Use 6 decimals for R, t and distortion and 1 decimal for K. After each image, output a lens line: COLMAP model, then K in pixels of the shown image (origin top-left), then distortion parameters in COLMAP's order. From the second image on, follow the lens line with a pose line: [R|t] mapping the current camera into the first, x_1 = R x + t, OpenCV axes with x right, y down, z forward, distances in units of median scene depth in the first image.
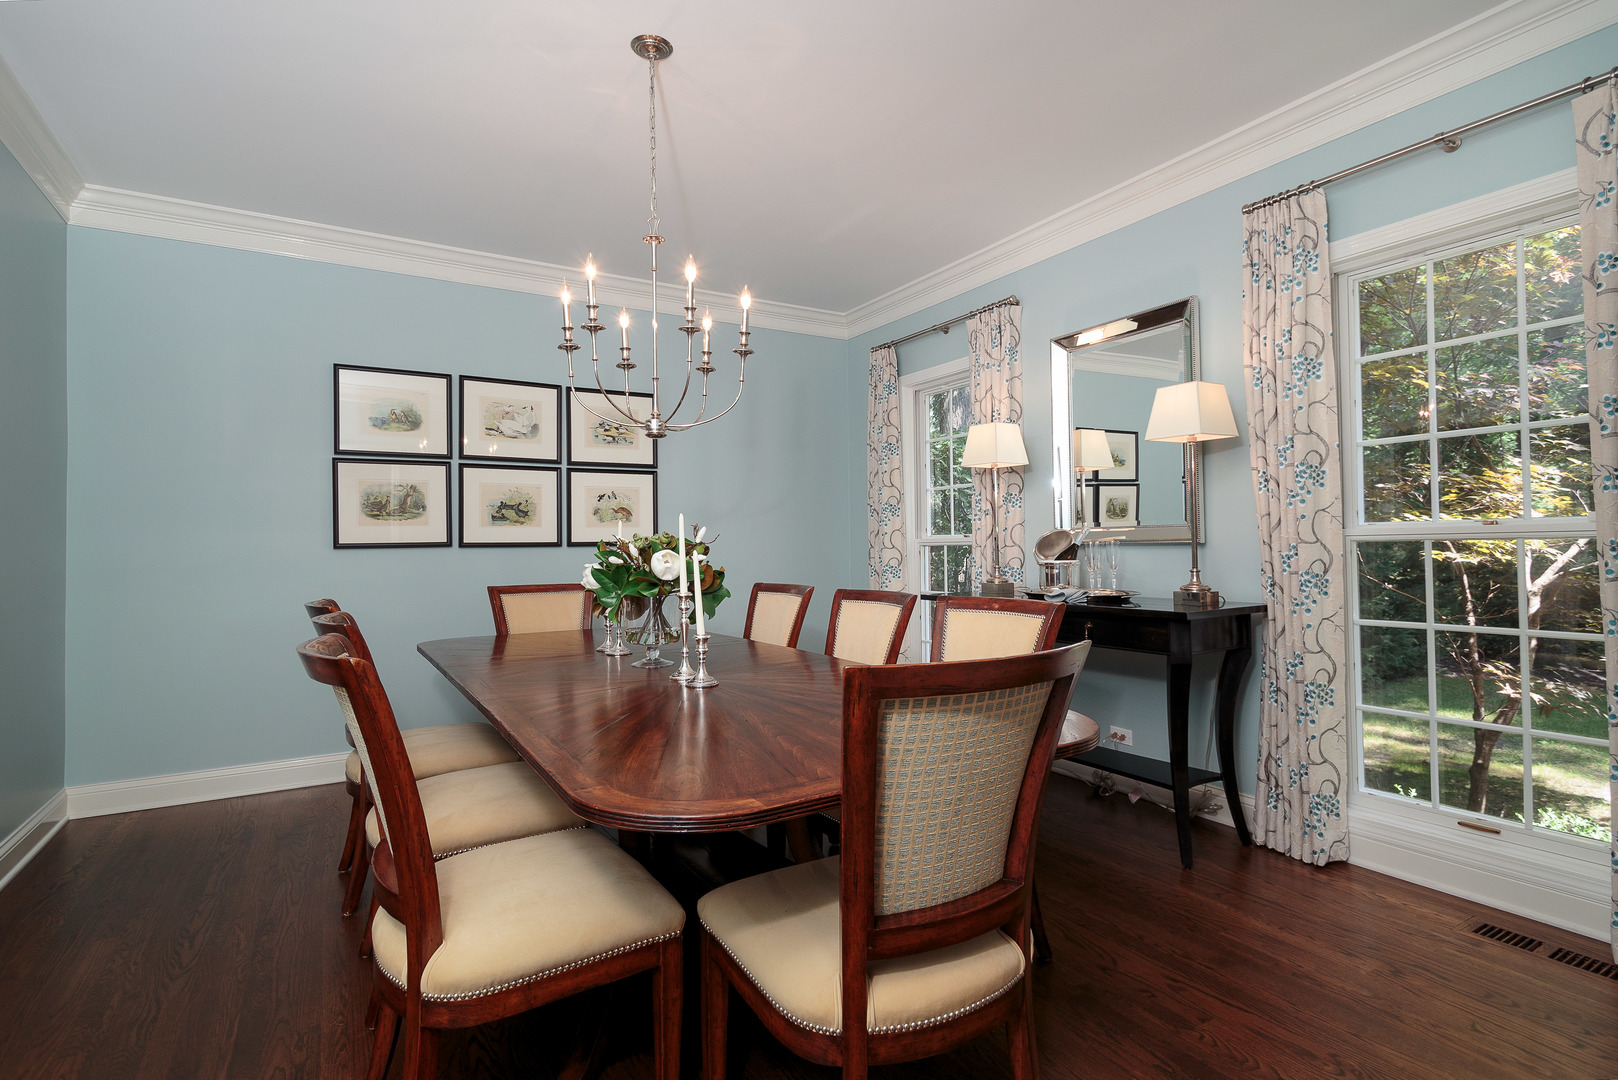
lens RADIAL K [[773.1, 0, 809.0], [0, 773.1, 540.0], [0, 0, 1]] dist [0.004019, 0.000586]
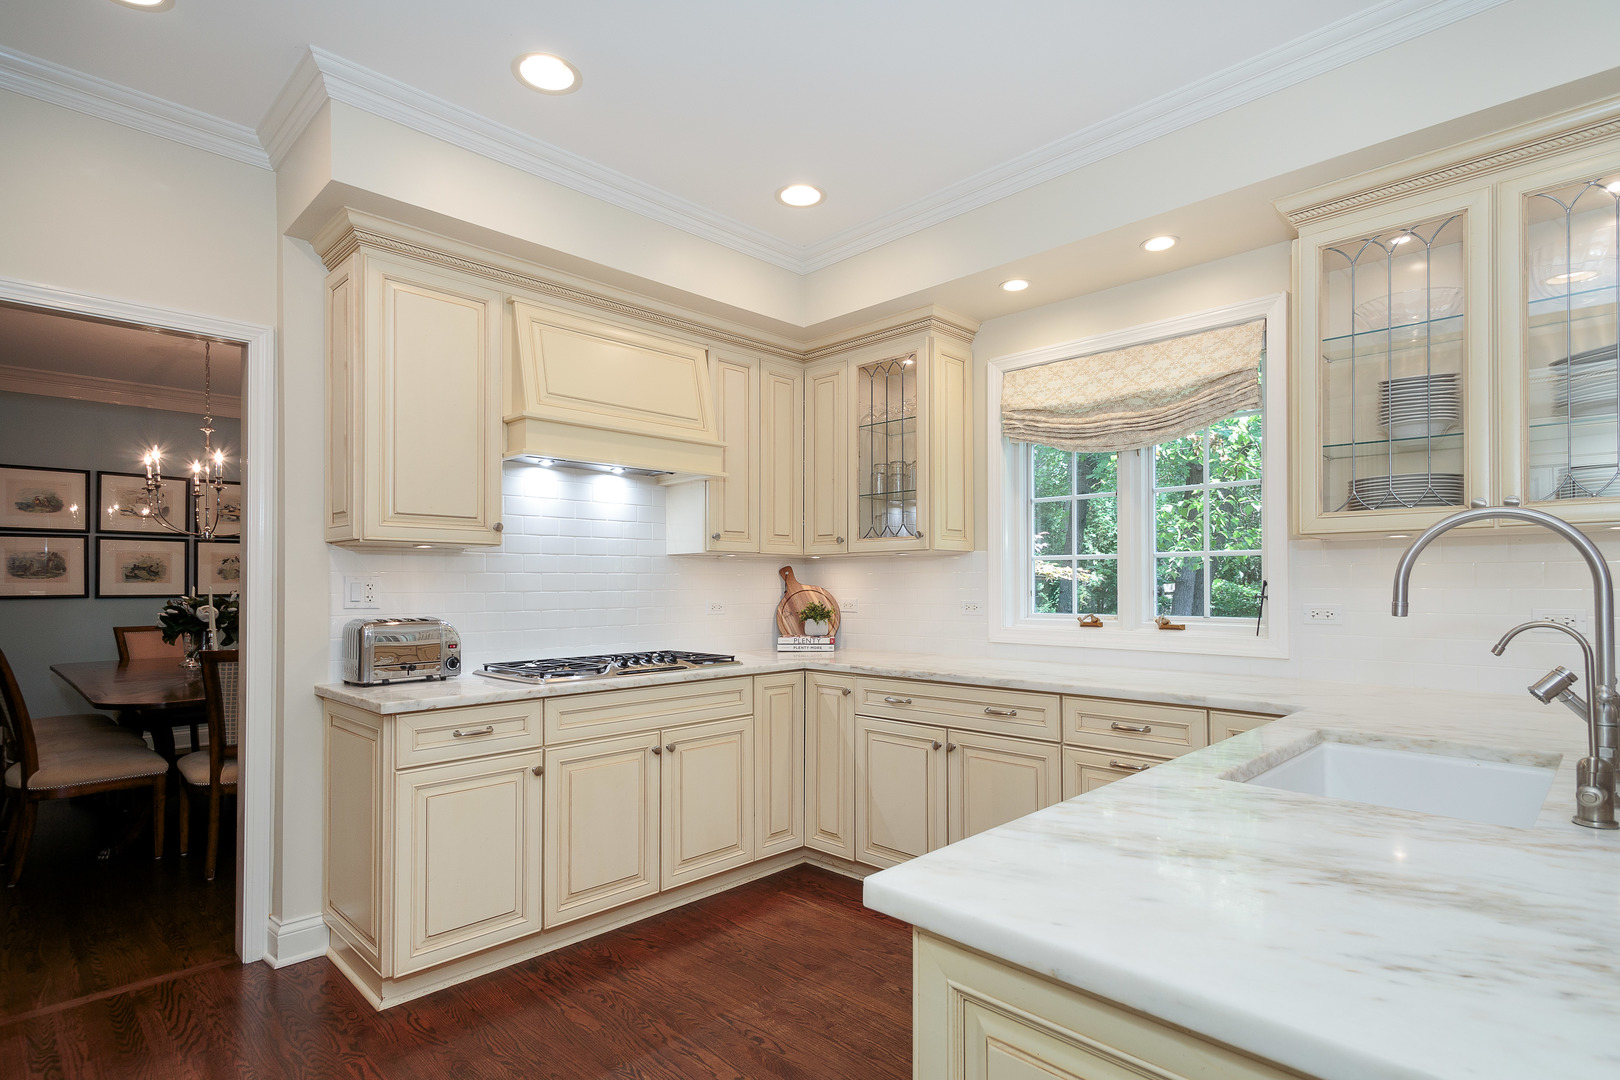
lens RADIAL K [[796.1, 0, 813.8], [0, 796.1, 578.3], [0, 0, 1]] dist [0.002030, -0.000373]
pose [[0.966756, 0.003335, 0.255677, 0.404903], [-0.004141, 0.999988, 0.002613, -0.034841], [-0.255666, -0.003585, 0.966759, -0.668821]]
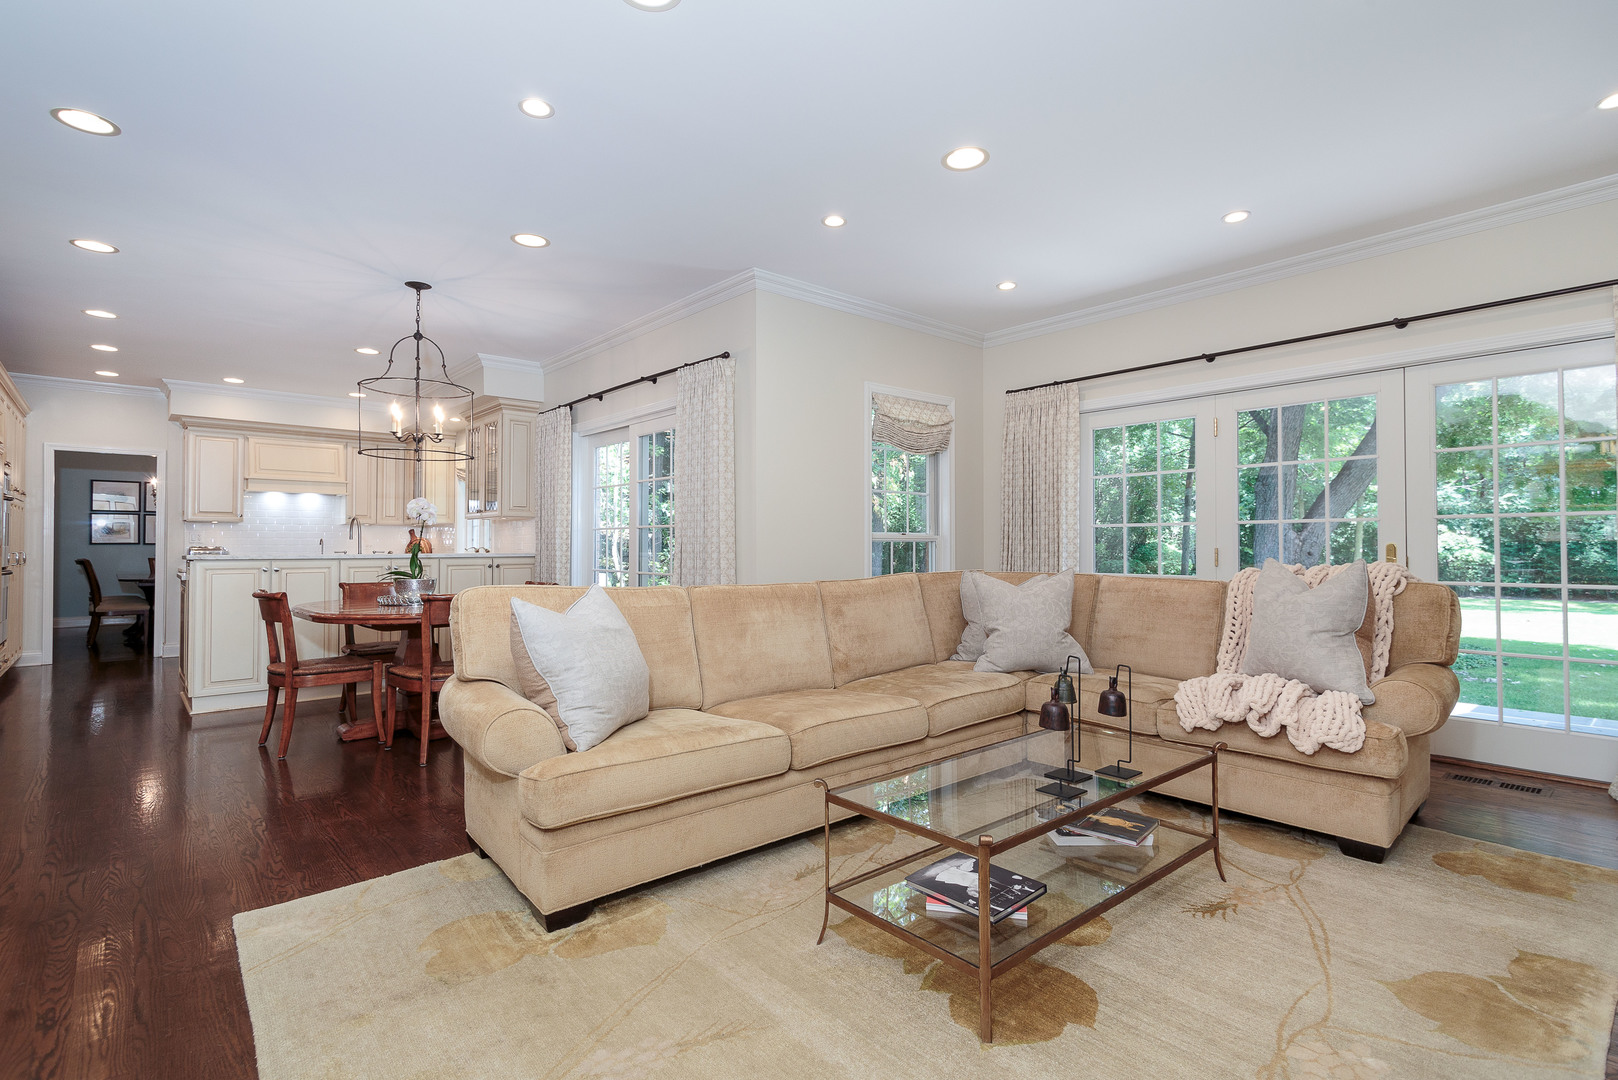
lens RADIAL K [[773.1, 0, 809.0], [0, 773.1, 540.0], [0, 0, 1]] dist [0.004019, 0.000586]
pose [[0.984823, 0.006647, 0.173432, 1.395973], [-0.006662, 0.999978, -0.000499, -0.022921], [-0.173432, -0.000664, 0.984846, -2.119490]]
